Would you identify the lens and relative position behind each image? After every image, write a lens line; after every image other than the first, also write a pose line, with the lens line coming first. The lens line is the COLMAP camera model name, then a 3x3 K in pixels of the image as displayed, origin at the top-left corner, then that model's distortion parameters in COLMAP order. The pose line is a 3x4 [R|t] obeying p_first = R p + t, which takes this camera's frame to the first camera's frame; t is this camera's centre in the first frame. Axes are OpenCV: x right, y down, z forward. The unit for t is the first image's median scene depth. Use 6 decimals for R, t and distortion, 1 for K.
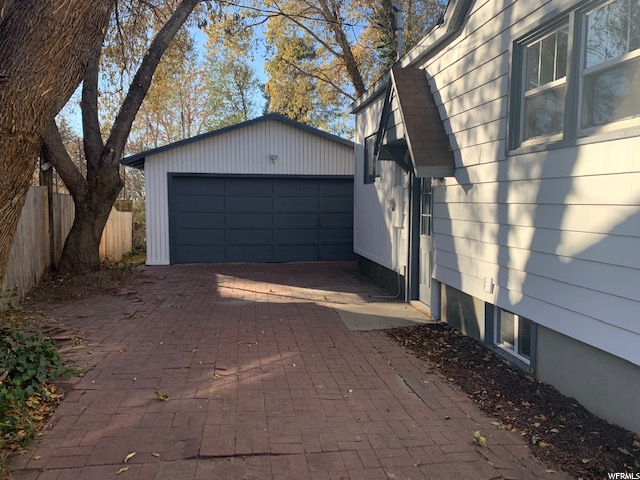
lens RADIAL K [[488.8, 0, 317.9], [0, 488.8, 238.8], [0, 0, 1]] dist [0.078388, -0.116989]
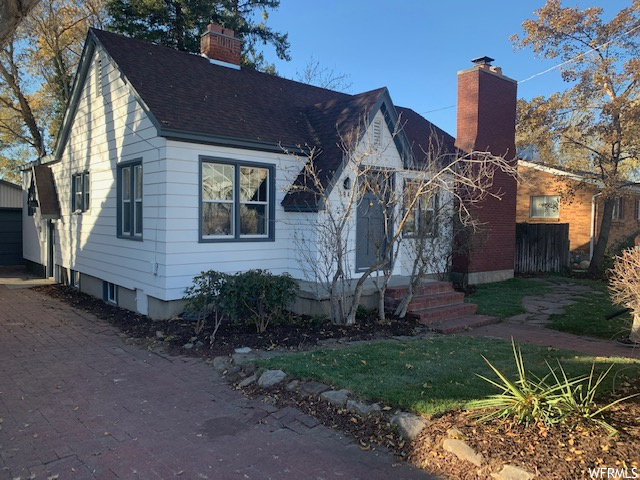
lens RADIAL K [[493.1, 0, 319.3], [0, 493.1, 239.5], [0, 0, 1]] dist [0.051326, -0.054626]
pose [[0.847907, -0.005758, 0.530114, 0.057607], [0.022815, 0.999411, -0.025637, 0.055747], [-0.529654, 0.033833, 0.847539, -1.524154]]
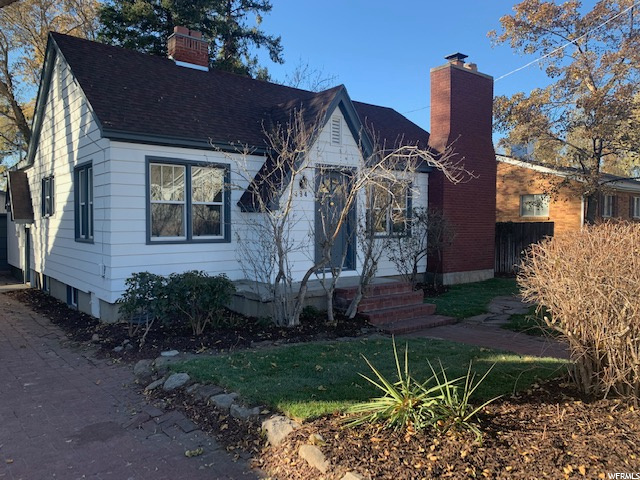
lens RADIAL K [[492.5, 0, 318.2], [0, 492.5, 239.3], [0, 0, 1]] dist [0.040512, -0.044792]
pose [[0.862378, -0.012475, 0.506111, 0.224648], [0.034127, 0.998855, -0.033528, 0.069266], [-0.505113, 0.046186, 0.861816, -1.590458]]
